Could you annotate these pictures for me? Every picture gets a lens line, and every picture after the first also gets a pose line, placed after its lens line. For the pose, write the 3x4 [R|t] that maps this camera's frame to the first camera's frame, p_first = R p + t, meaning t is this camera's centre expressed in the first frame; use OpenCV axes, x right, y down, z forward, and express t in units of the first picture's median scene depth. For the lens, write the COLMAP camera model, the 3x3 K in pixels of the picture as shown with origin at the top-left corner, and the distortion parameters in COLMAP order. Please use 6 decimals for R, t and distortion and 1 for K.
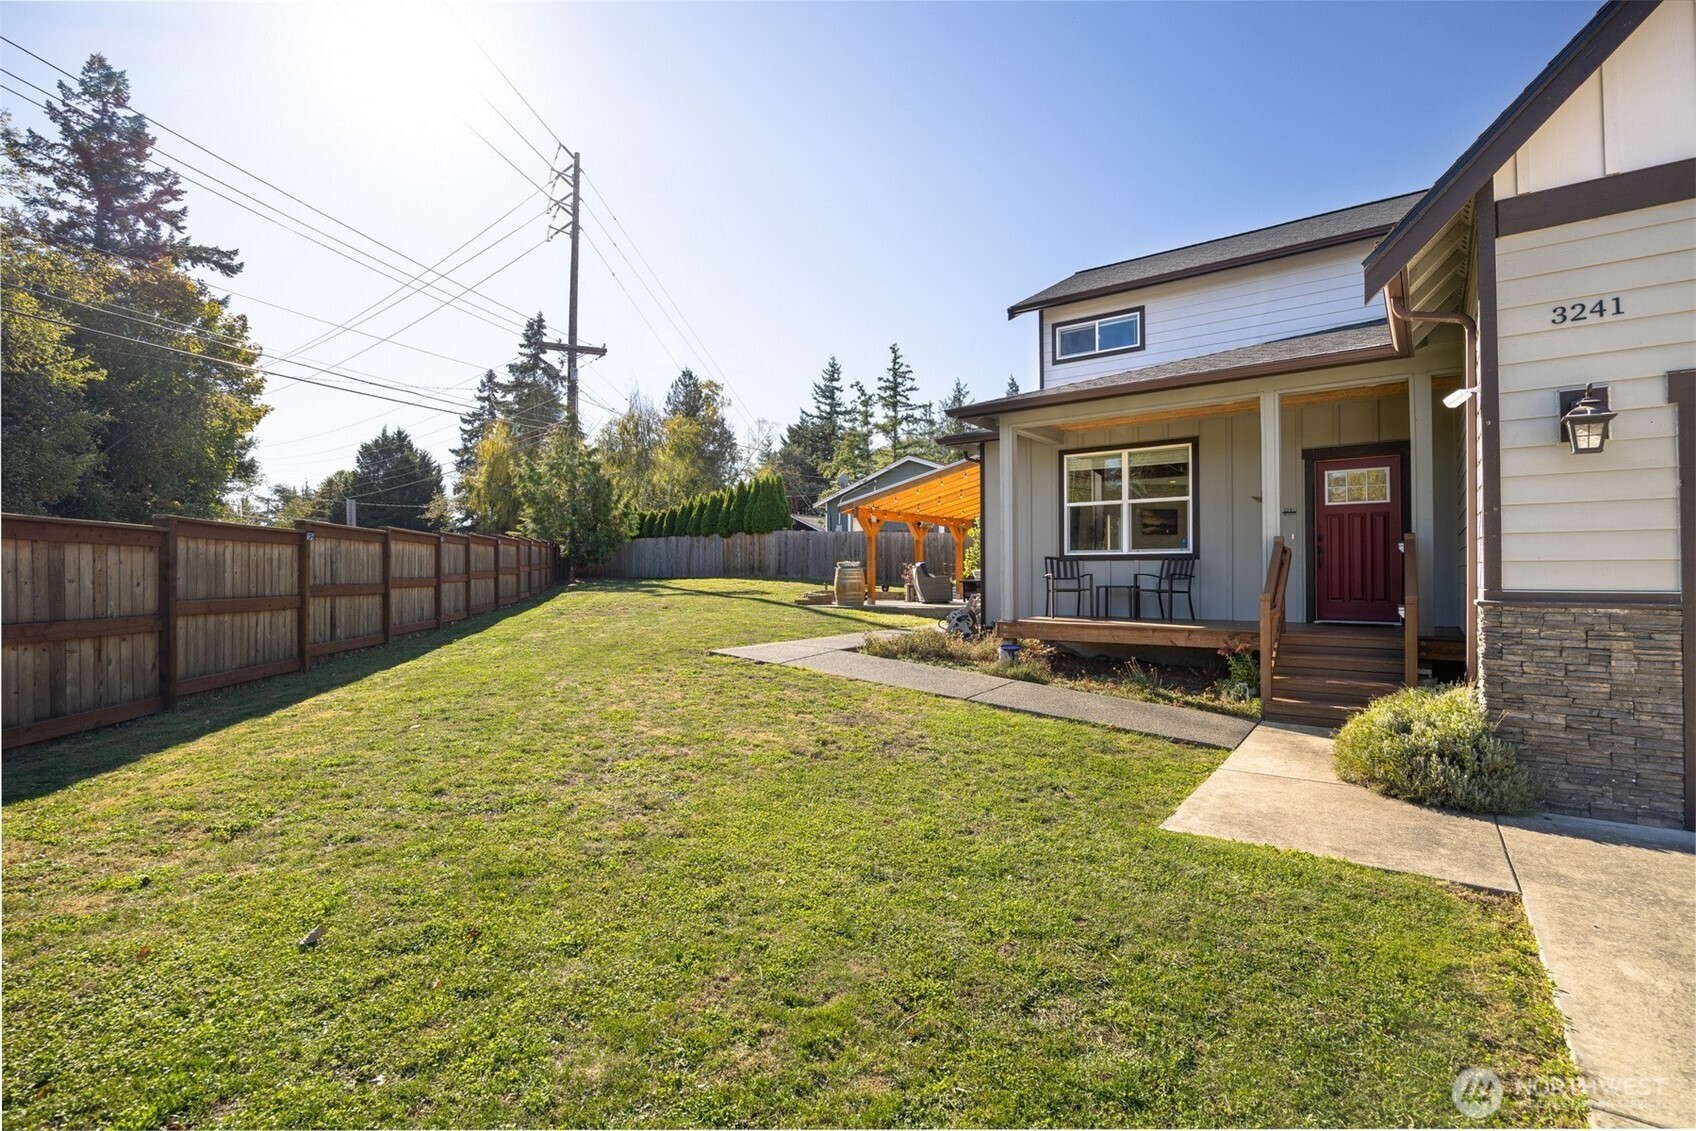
lens RADIAL K [[775.6, 0, 848.0], [0, 775.6, 565.5], [0, 0, 1]] dist [-0.011782, 0.000155]
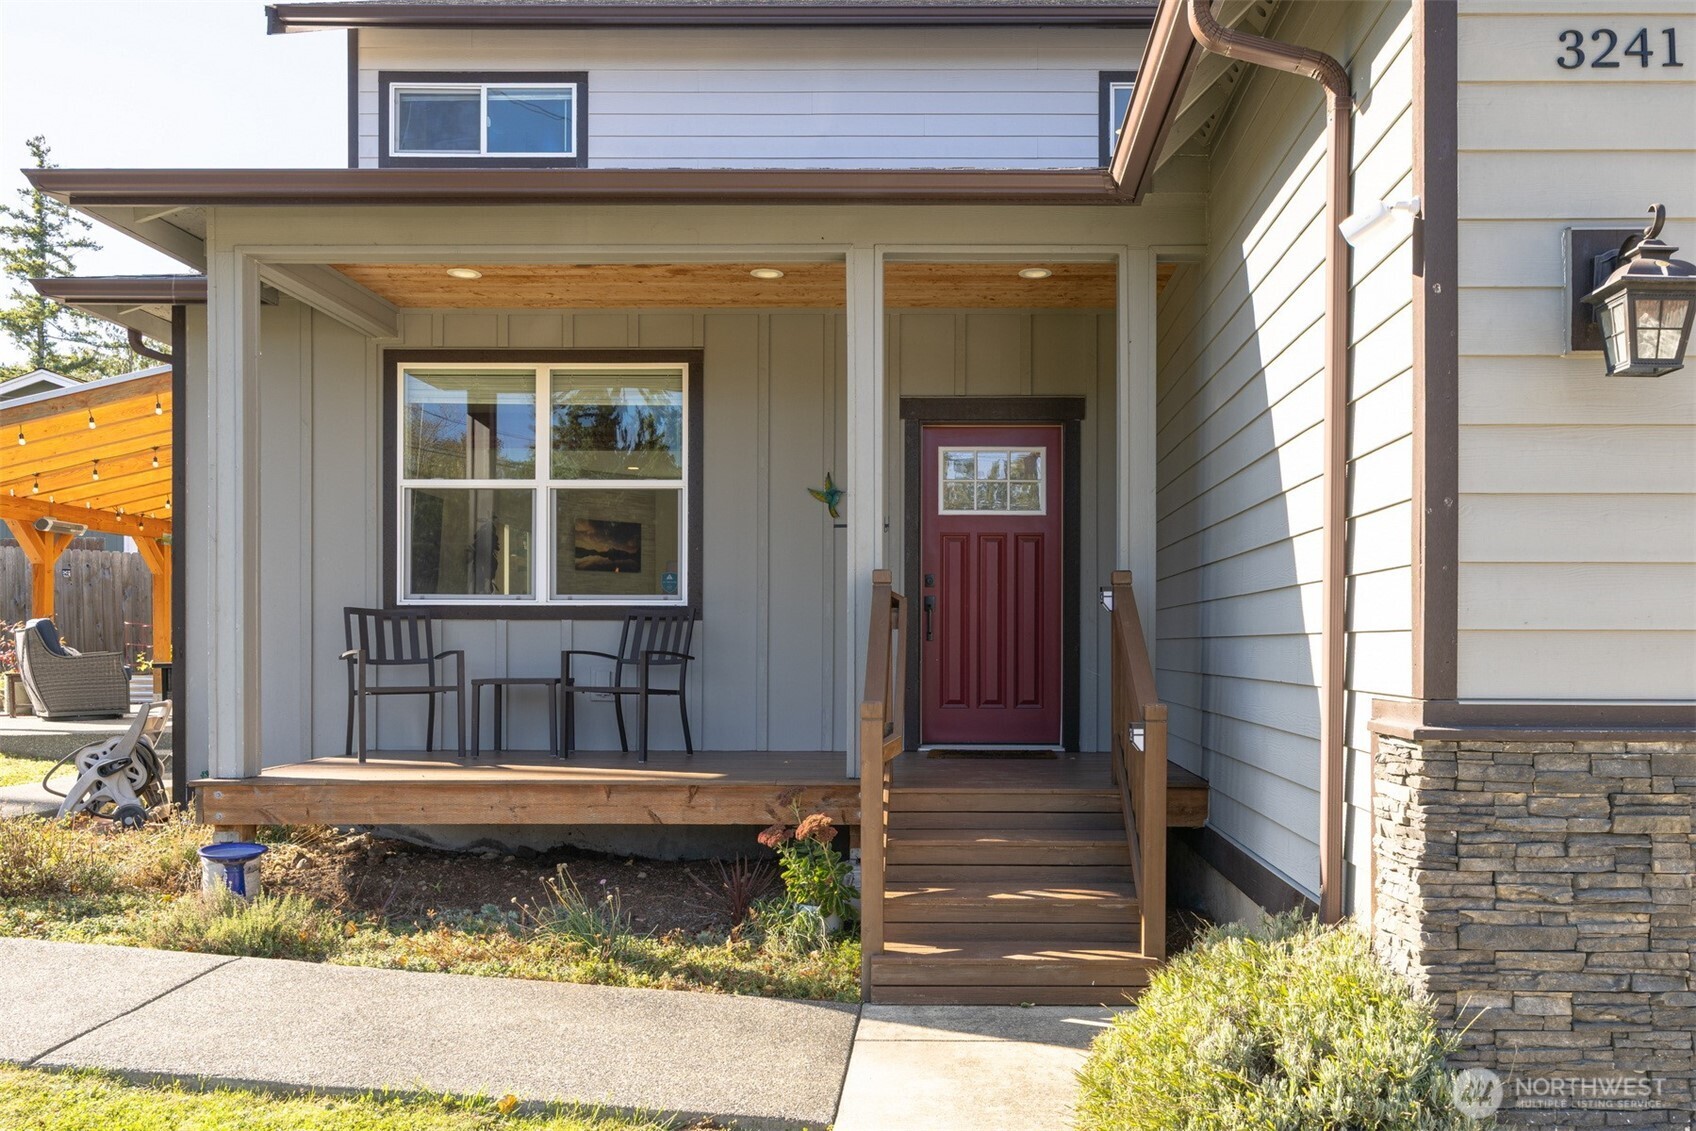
lens RADIAL K [[1353.2, 0, 952.8], [0, 1353.2, 647.2], [0, 0, 1]] dist [-0.005323, 0.003826]
pose [[0.800900, 0.003537, 0.598788, 0.104387], [-0.010449, 0.999913, 0.008068, 0.000398], [-0.598707, -0.012718, 0.800867, 0.299947]]
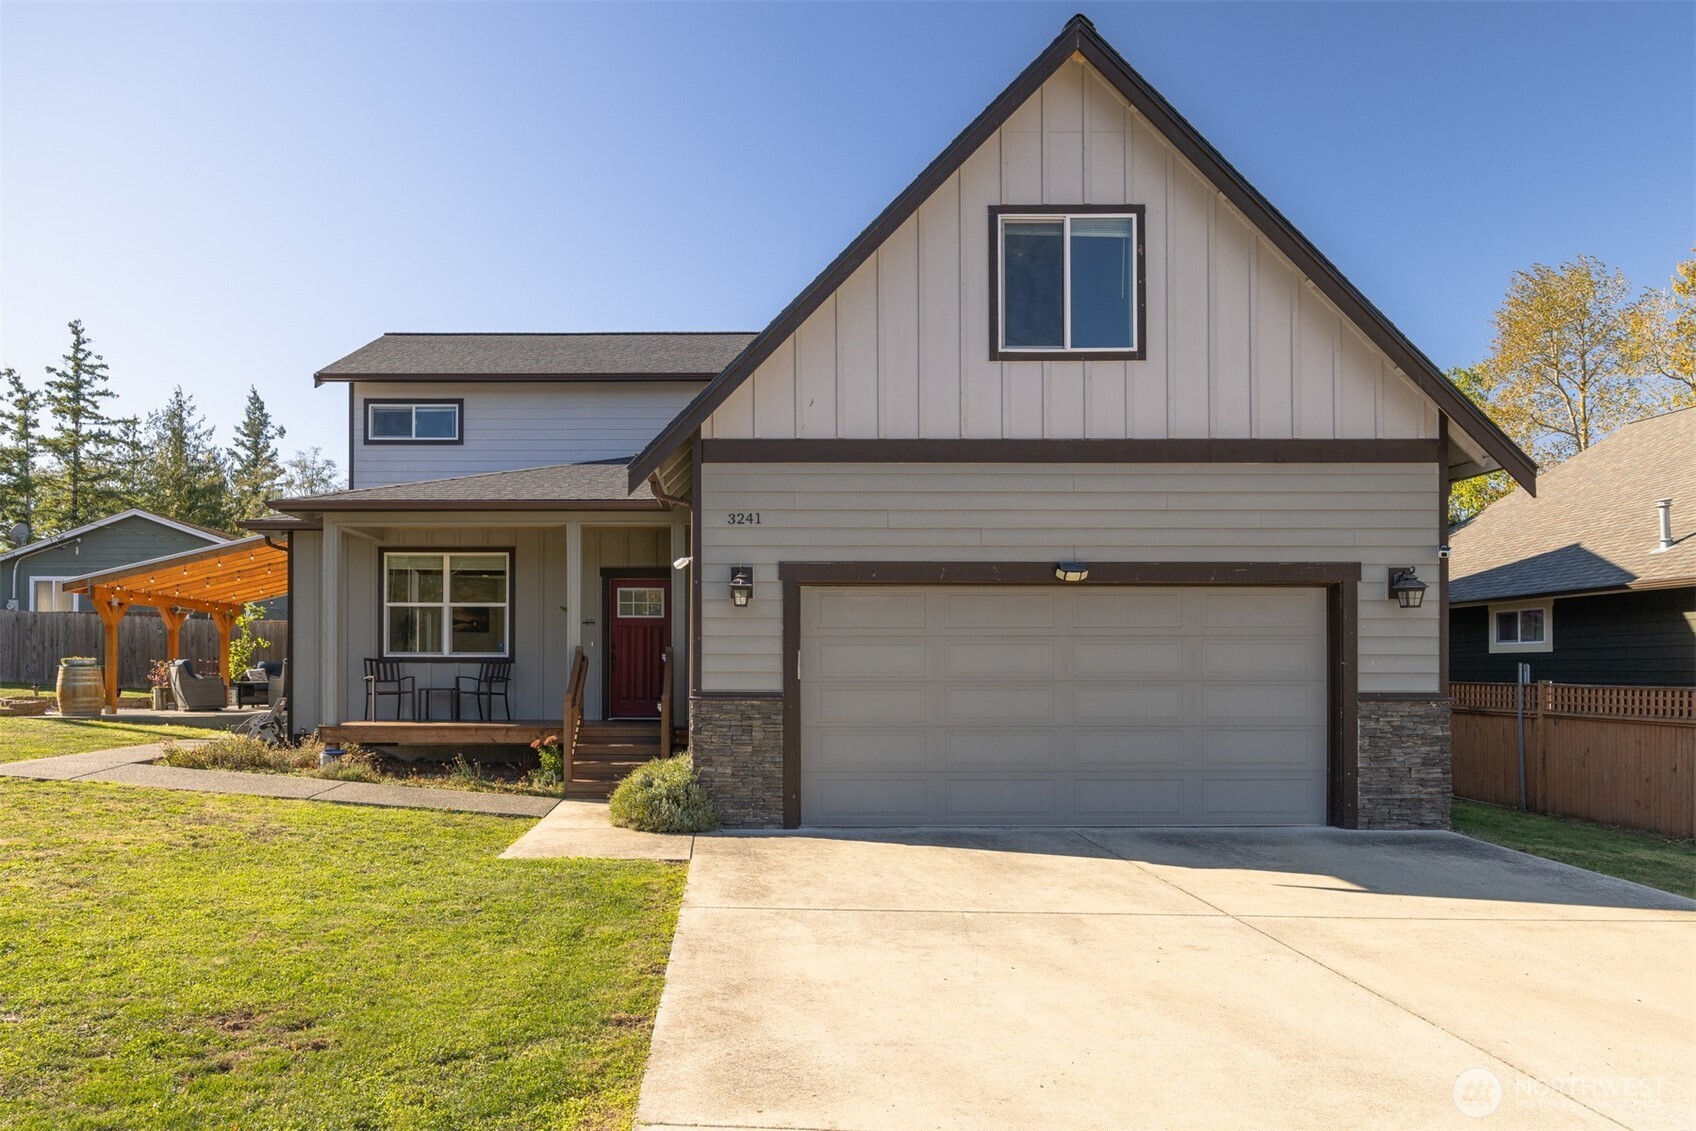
lens RADIAL K [[1081.4, 0, 737.9], [0, 1081.4, 674.5], [0, 0, 1]] dist [-0.023566, -0.001083]
pose [[0.801545, 0.002901, 0.597927, -0.206459], [-0.011112, 0.999888, 0.010045, -0.011599], [-0.597831, -0.014695, 0.801487, -0.411119]]
